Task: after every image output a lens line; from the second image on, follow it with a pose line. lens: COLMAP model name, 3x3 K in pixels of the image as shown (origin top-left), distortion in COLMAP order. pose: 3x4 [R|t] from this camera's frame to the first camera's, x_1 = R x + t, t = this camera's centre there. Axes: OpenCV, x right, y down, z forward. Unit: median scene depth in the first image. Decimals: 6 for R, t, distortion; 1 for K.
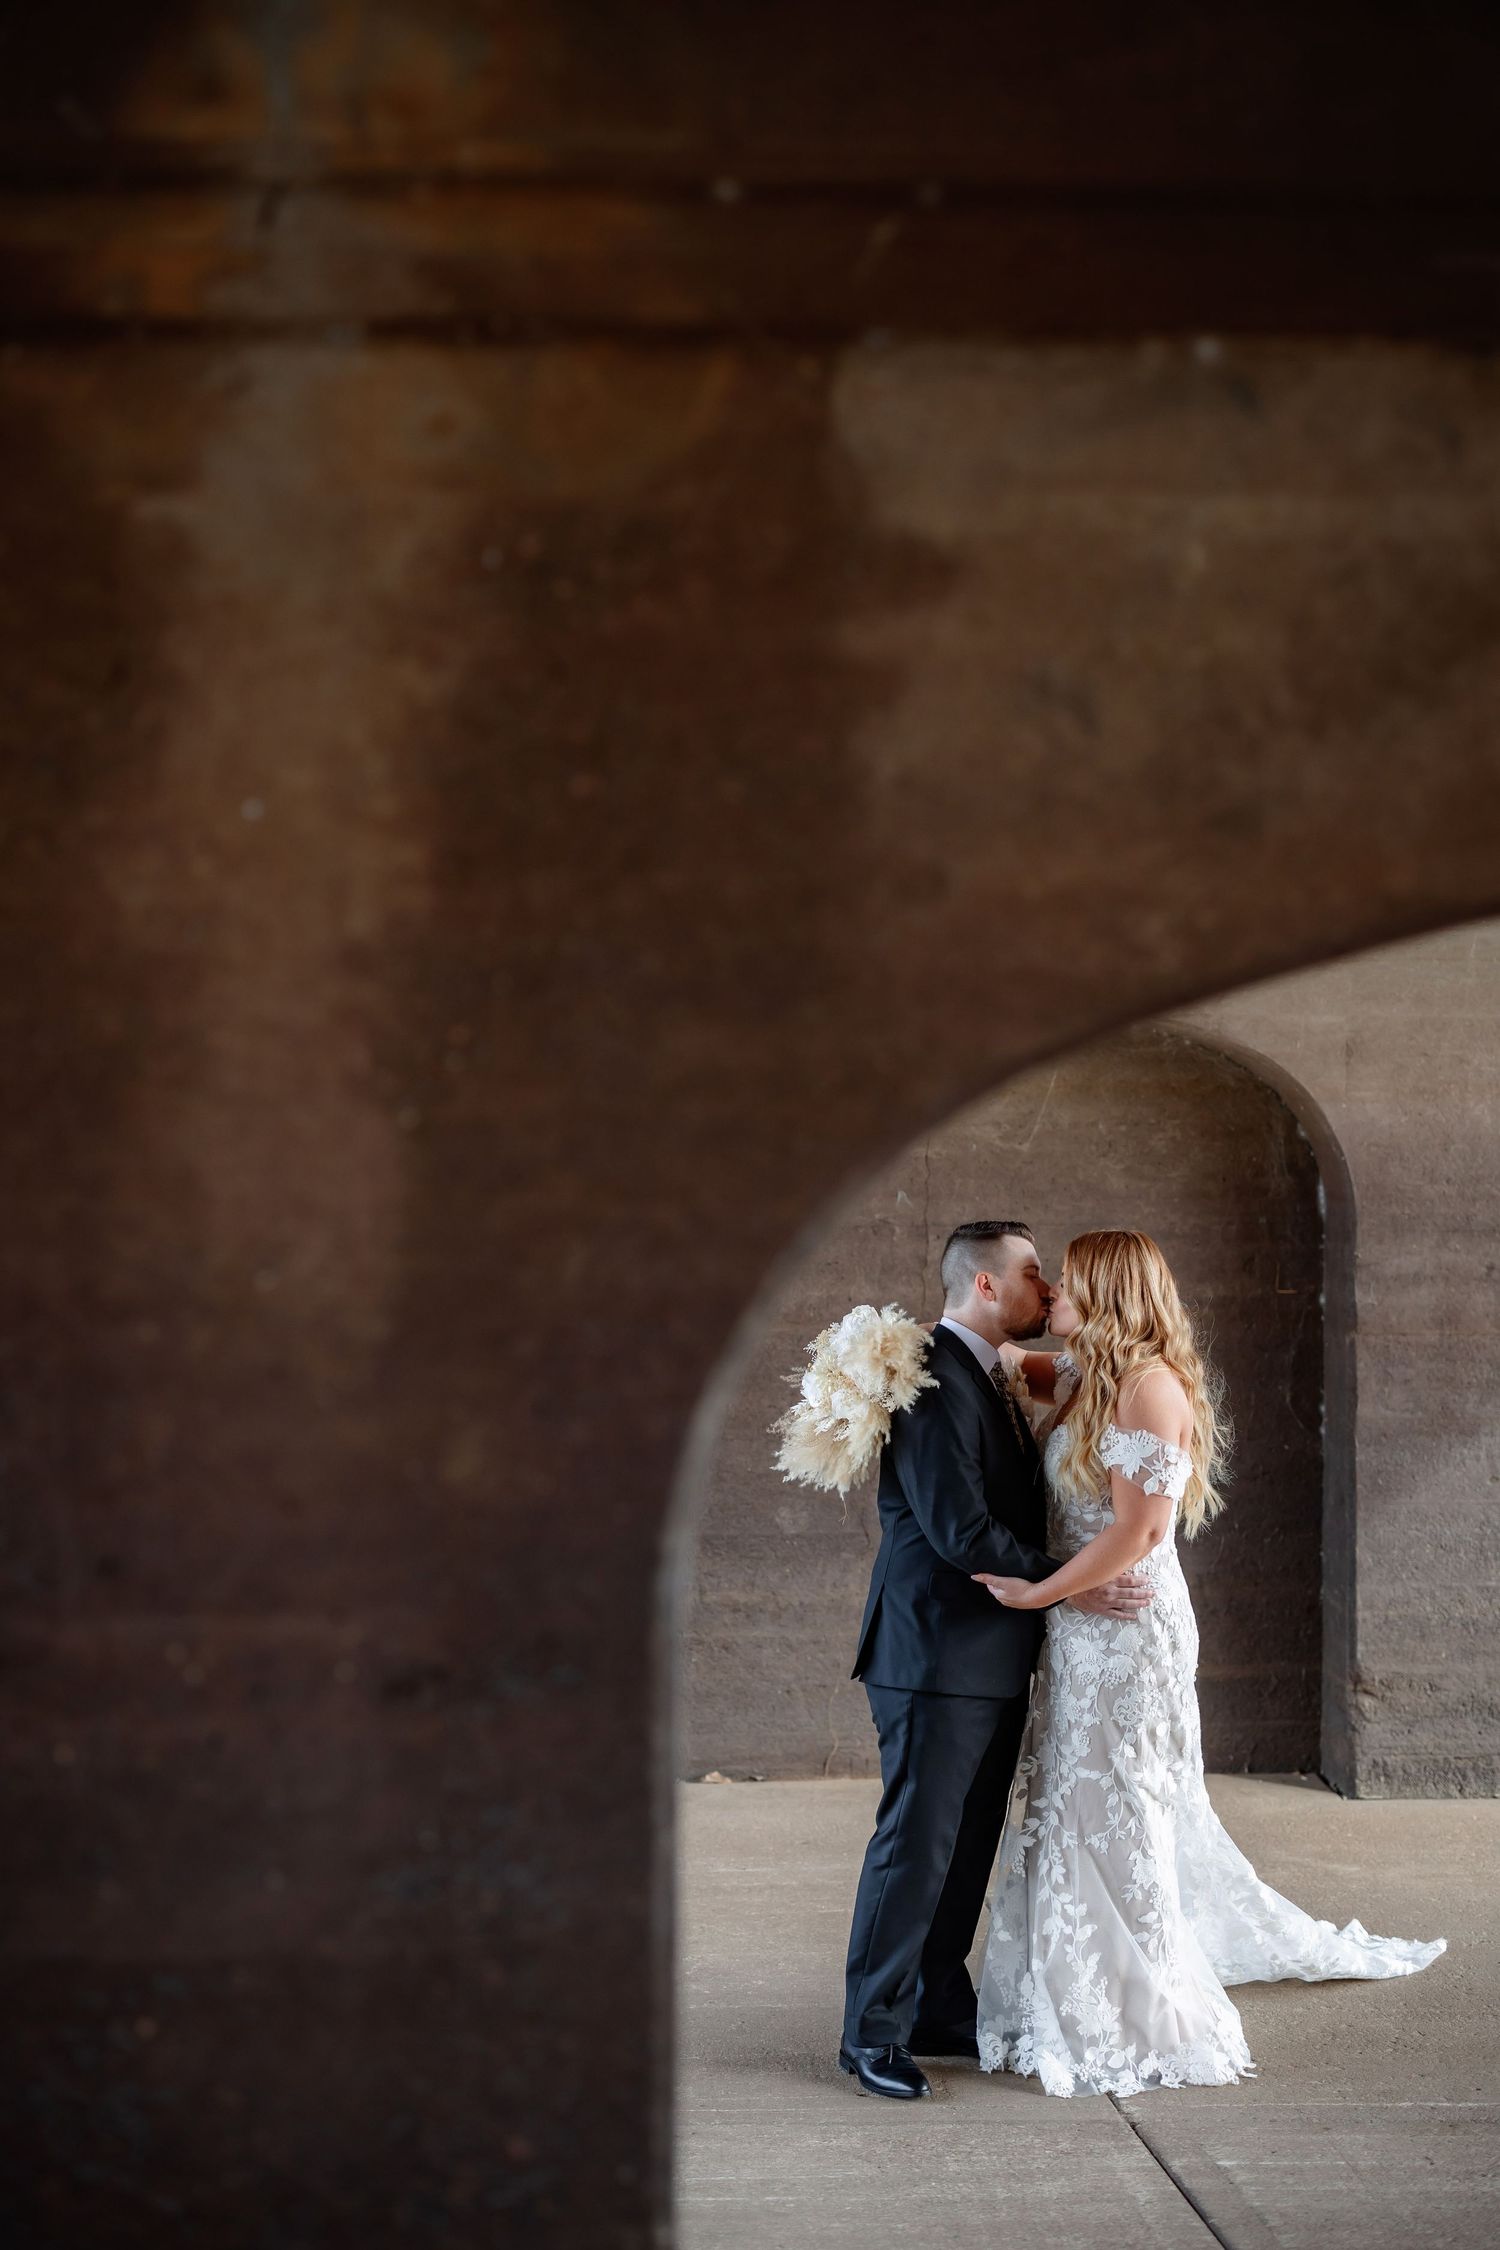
lens RADIAL K [[3235.6, 0, 796.1], [0, 3235.6, 1172.9], [0, 0, 1]] dist [-0.078158, 0.067916]
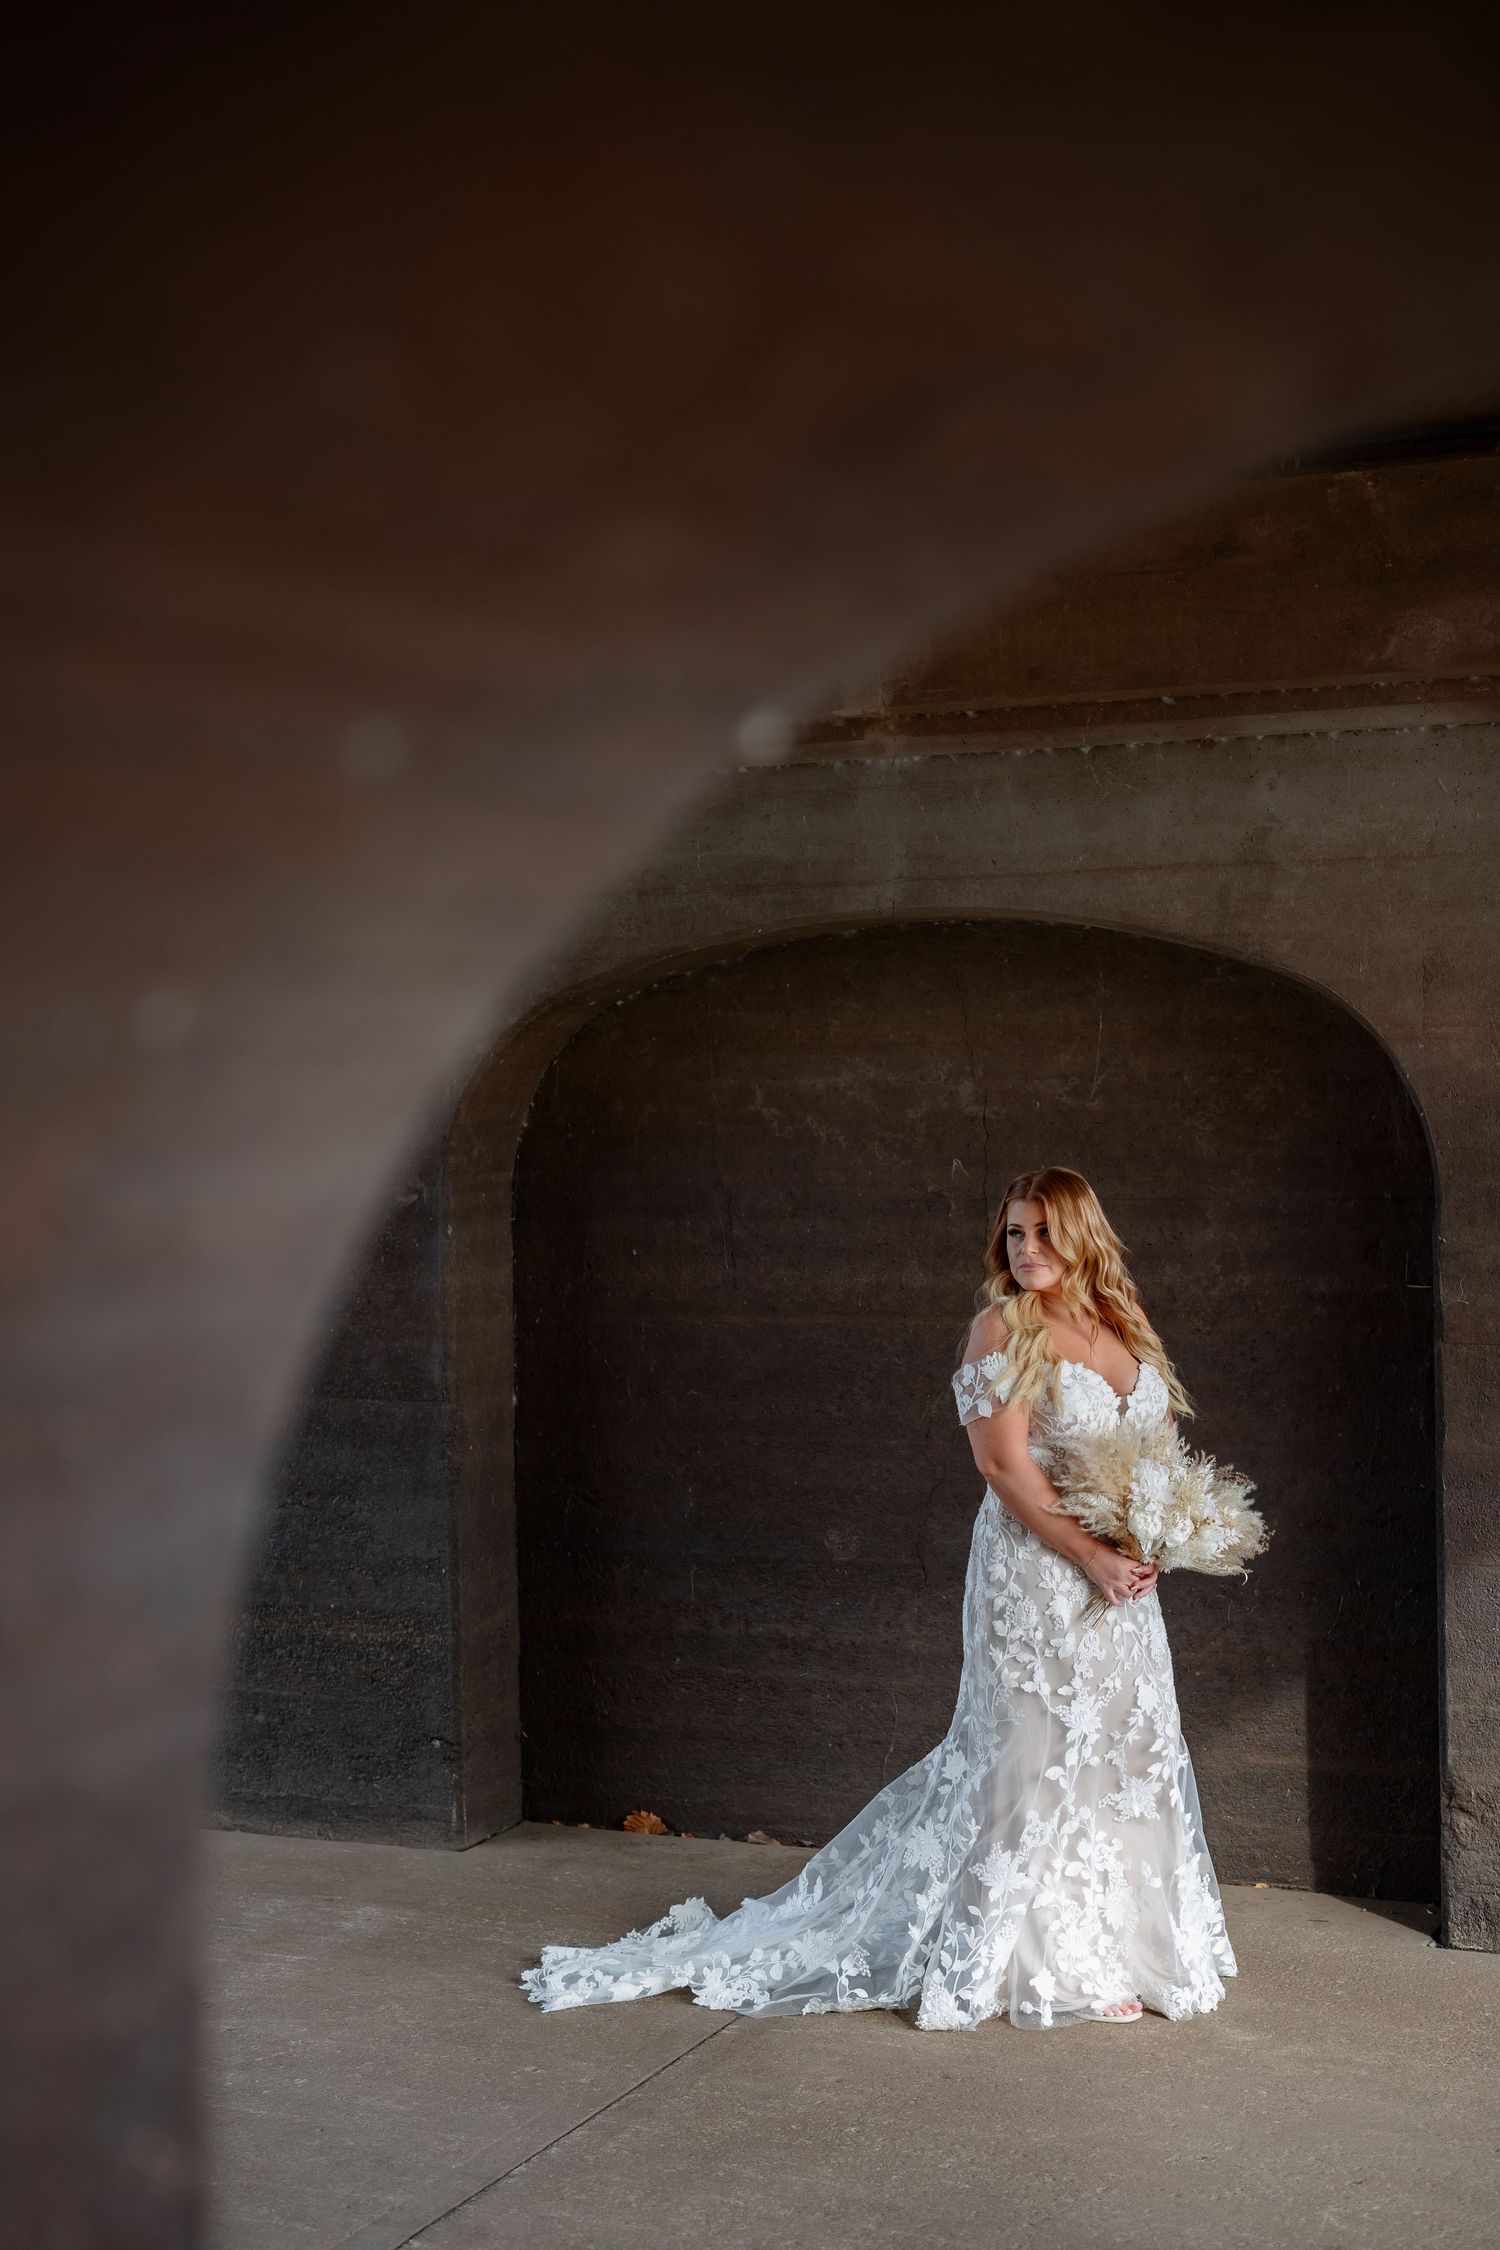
lens RADIAL K [[3235.6, 0, 796.1], [0, 3235.6, 1172.9], [0, 0, 1]] dist [-0.078158, 0.067916]
pose [[0.877680, -0.000388, -0.479246, 0.396656], [0.003016, 0.999984, 0.004715, 0.005291], [0.479237, -0.005584, 0.877668, 0.246885]]
